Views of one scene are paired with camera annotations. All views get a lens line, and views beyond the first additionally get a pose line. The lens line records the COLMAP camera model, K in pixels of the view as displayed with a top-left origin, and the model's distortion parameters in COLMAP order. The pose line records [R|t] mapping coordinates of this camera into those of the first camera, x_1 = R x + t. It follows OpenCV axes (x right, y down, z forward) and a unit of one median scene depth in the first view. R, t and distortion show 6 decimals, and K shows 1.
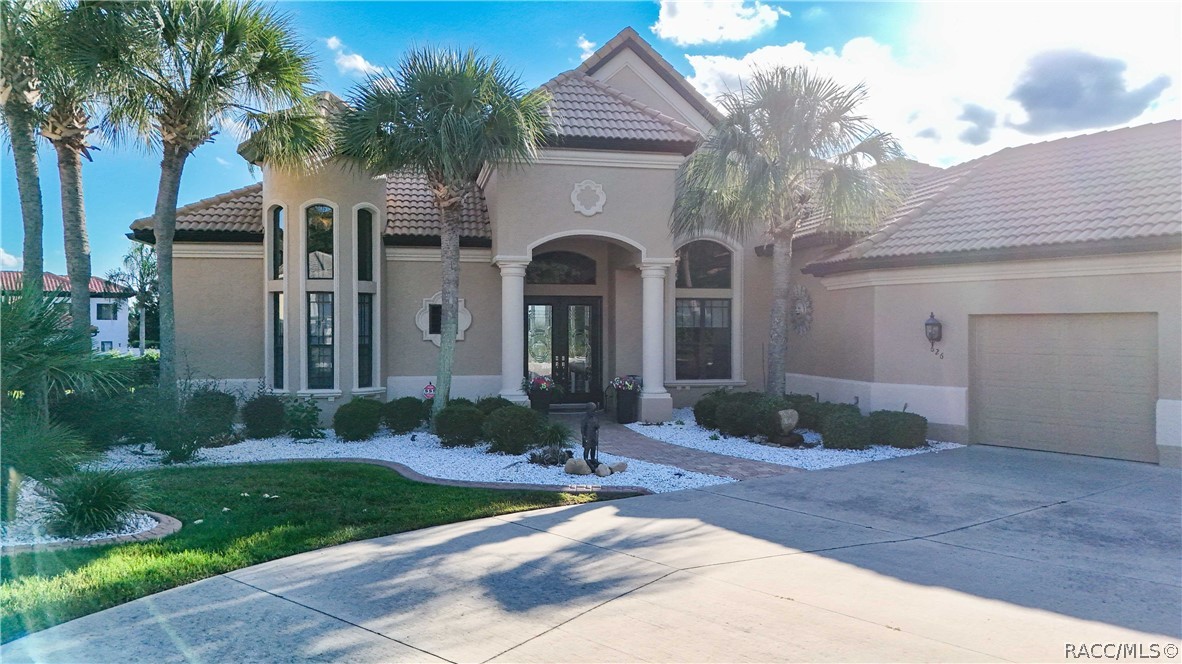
lens RADIAL K [[867.6, 0, 586.3], [0, 867.6, 333.0], [0, 0, 1]] dist [0.066074, -0.069638]
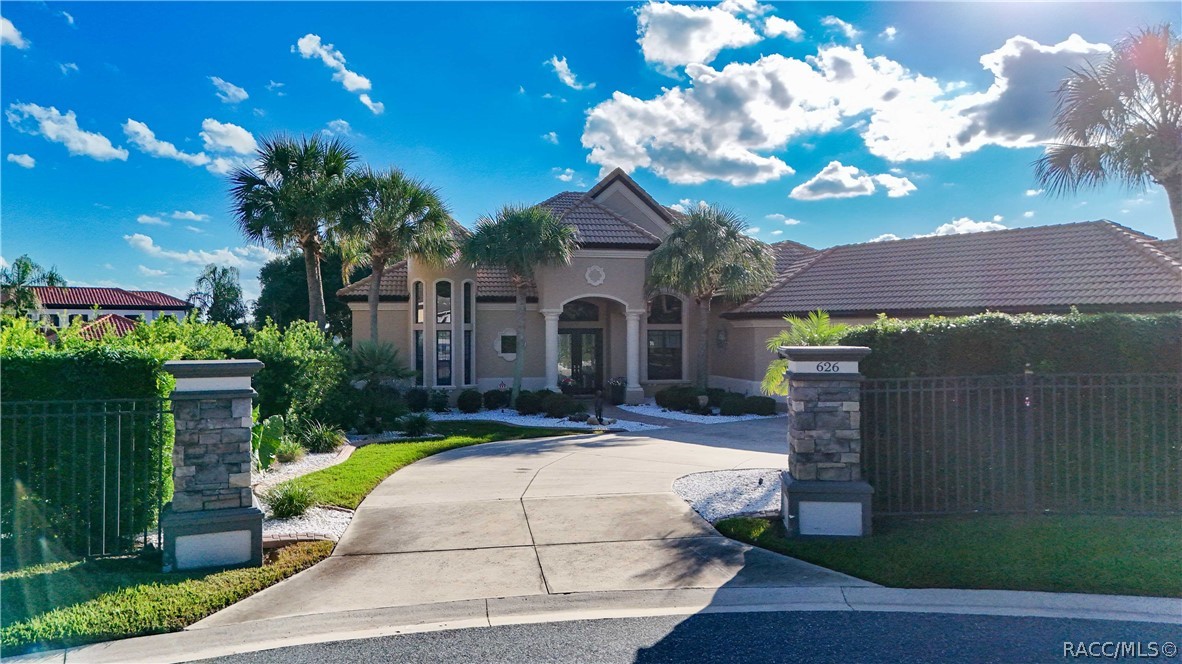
lens RADIAL K [[867.6, 0, 594.3], [0, 867.6, 327.5], [0, 0, 1]] dist [0.066074, -0.069638]
pose [[0.999885, -0.001614, 0.015070, -0.026452], [0.001710, 0.999978, -0.006333, -0.040612], [-0.015059, 0.006358, 0.999866, -0.750622]]
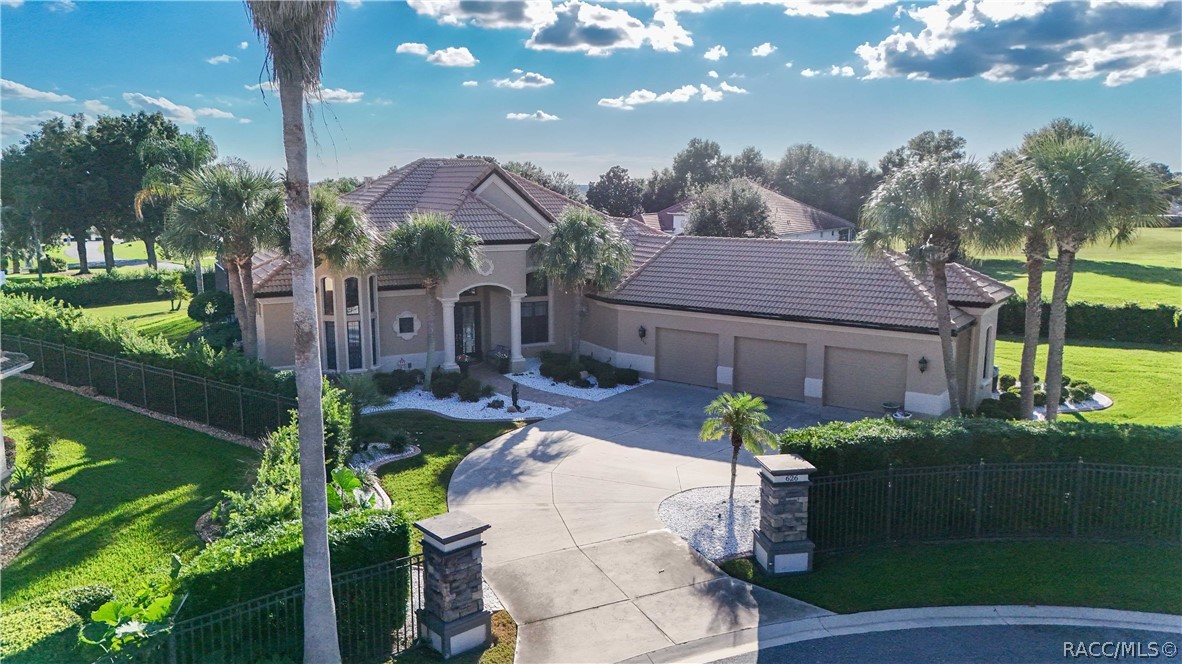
lens RADIAL K [[867.6, 0, 595.0], [0, 867.6, 332.2], [0, 0, 1]] dist [0.066074, -0.069638]
pose [[0.953969, -0.050323, 0.295654, -0.362714], [-0.000235, 0.985696, 0.168532, -0.350056], [-0.299906, -0.160844, 0.940311, -1.013512]]
